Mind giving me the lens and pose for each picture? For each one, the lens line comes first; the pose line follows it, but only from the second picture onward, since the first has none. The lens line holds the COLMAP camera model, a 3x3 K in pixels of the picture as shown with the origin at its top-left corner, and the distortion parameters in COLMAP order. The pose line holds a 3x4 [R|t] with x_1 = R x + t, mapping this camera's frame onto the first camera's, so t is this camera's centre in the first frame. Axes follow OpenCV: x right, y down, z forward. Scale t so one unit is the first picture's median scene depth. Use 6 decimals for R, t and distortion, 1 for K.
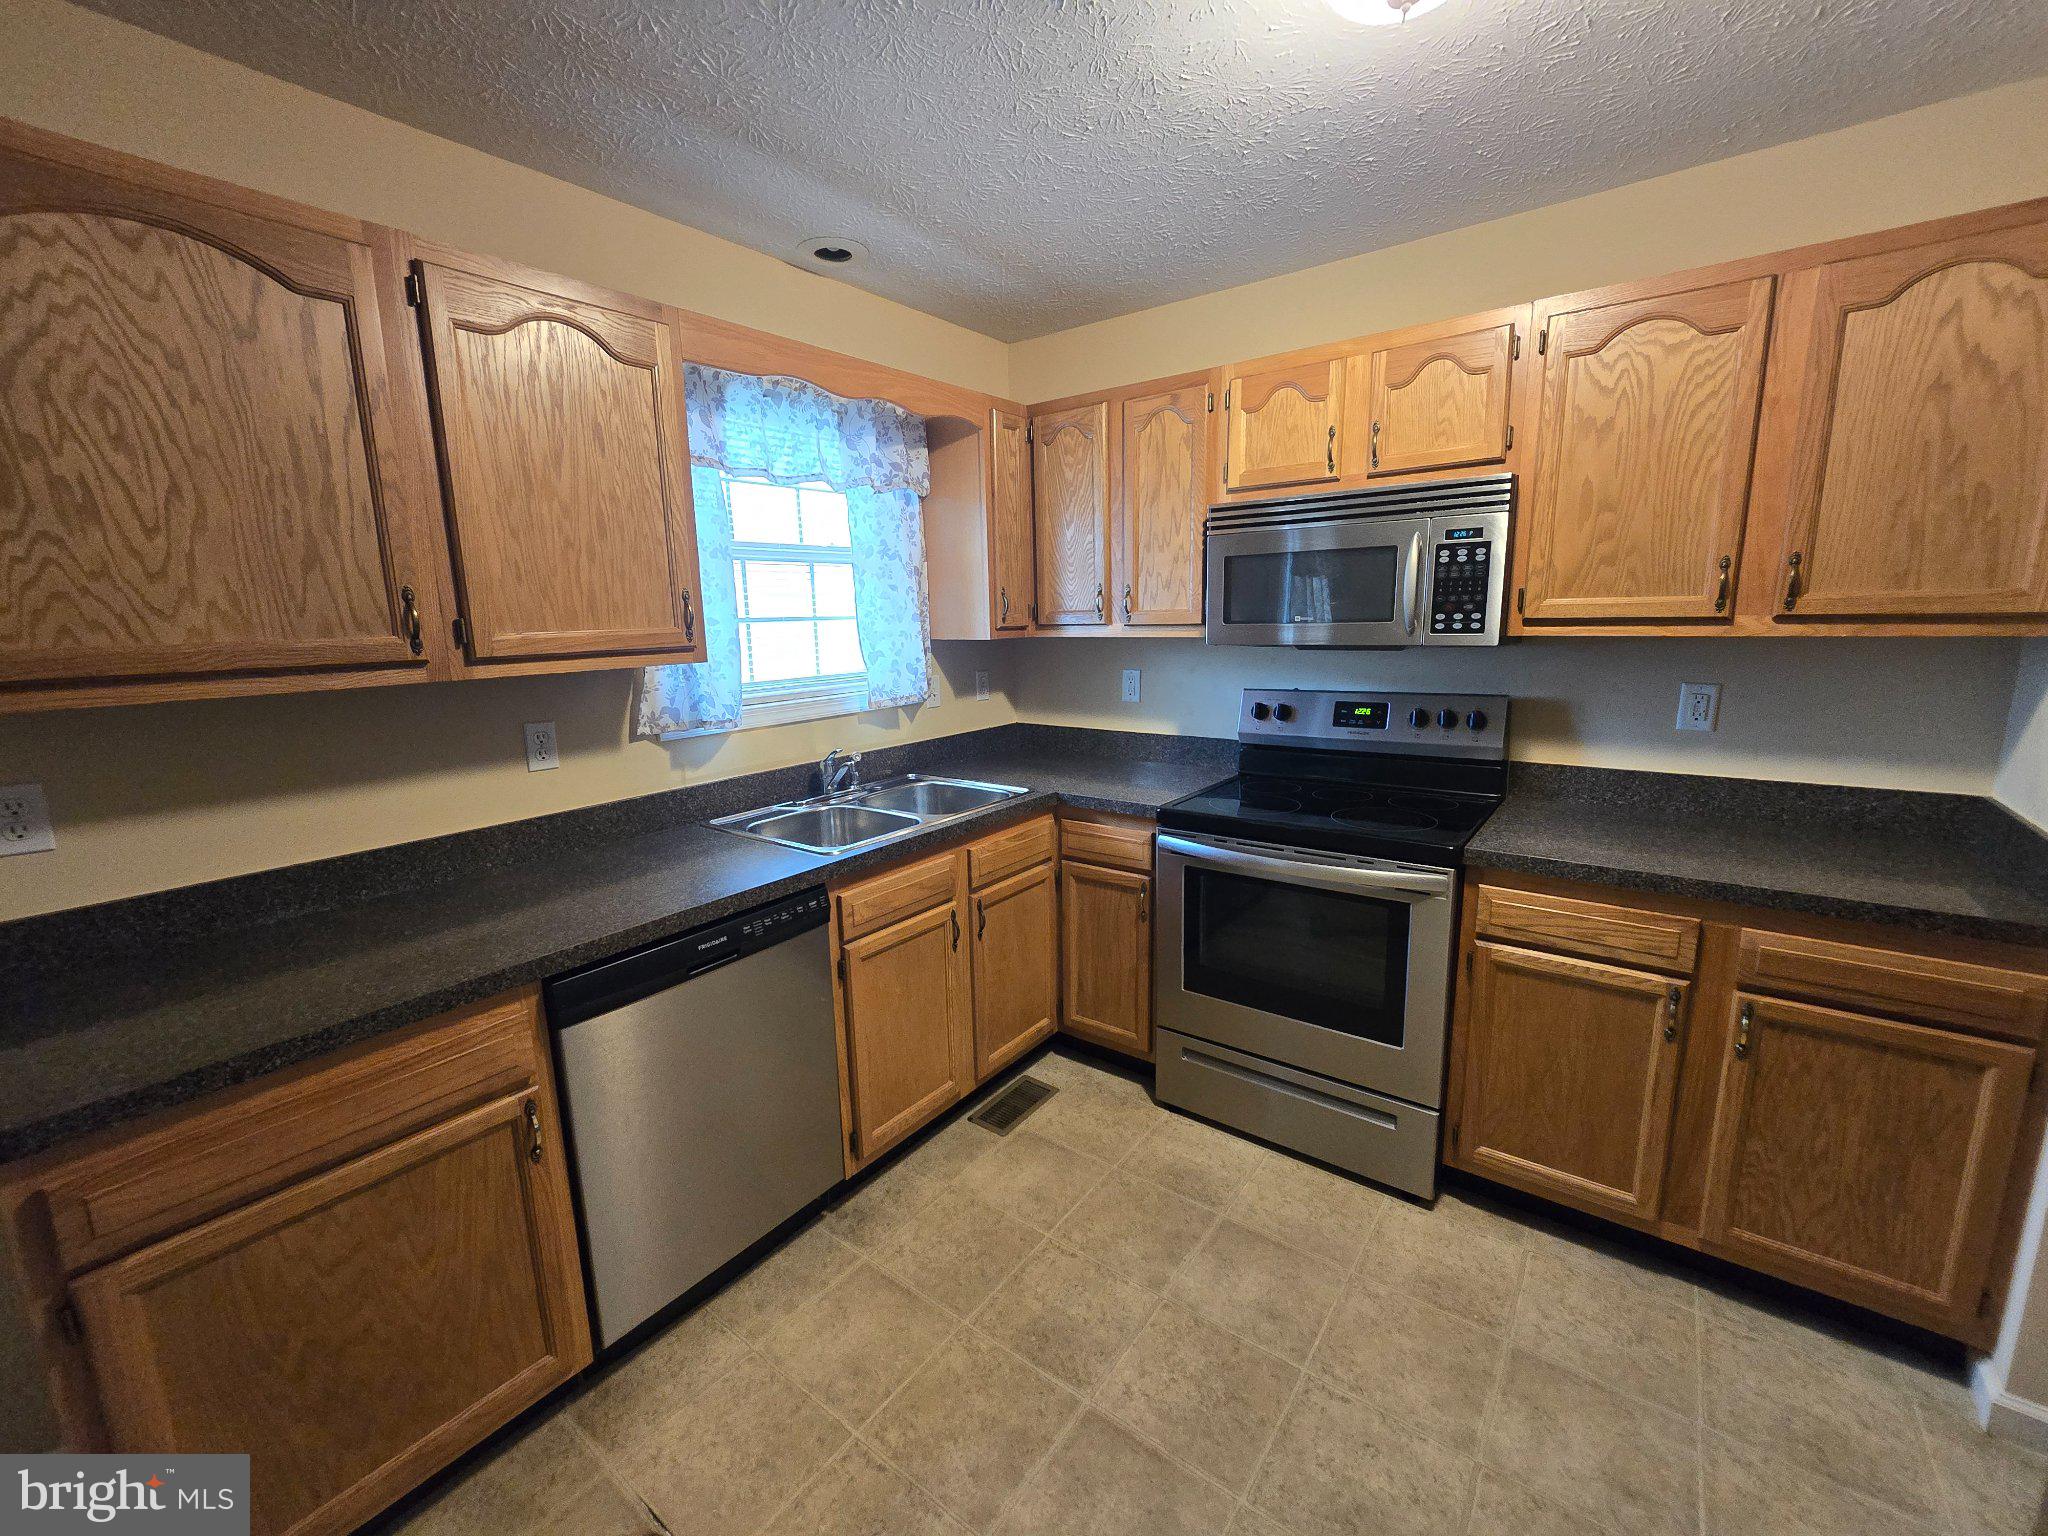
lens RADIAL K [[840.4, 0, 1011.1], [0, 840.4, 769.6], [0, 0, 1]] dist [-0.000925, 0.000031]
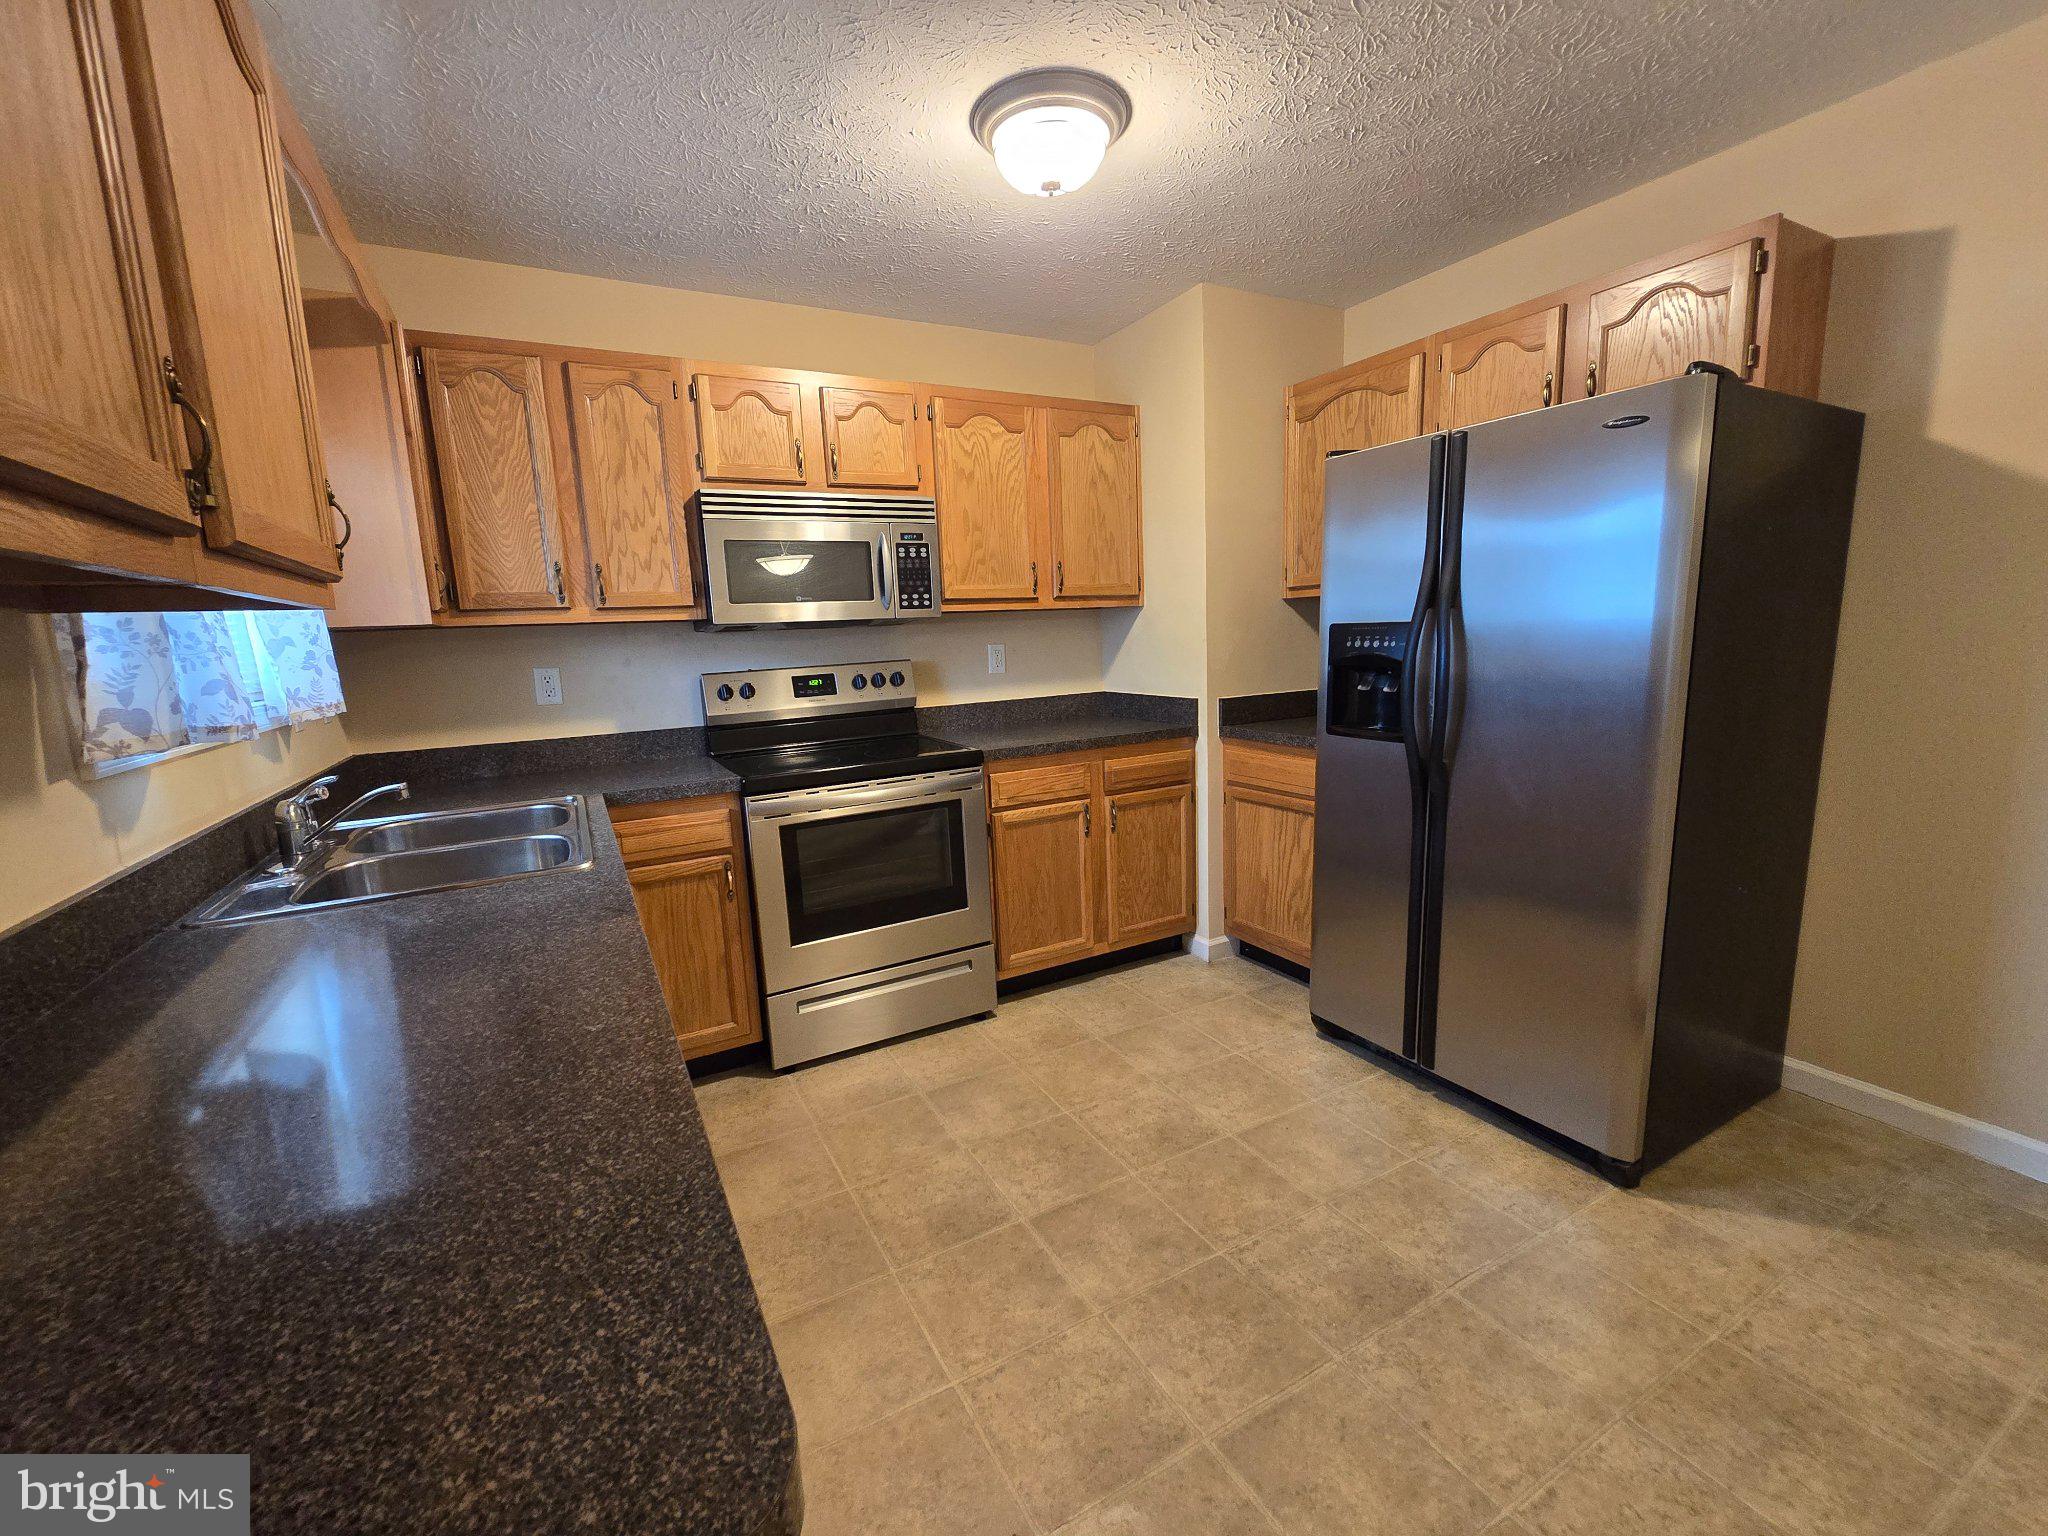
lens RADIAL K [[840.4, 0, 1011.1], [0, 840.4, 769.6], [0, 0, 1]] dist [-0.000925, 0.000031]
pose [[0.412838, -0.141249, 0.899785, -0.691840], [0.200375, 0.977783, 0.061558, 0.042693], [-0.888490, 0.154881, 0.431969, 0.312246]]
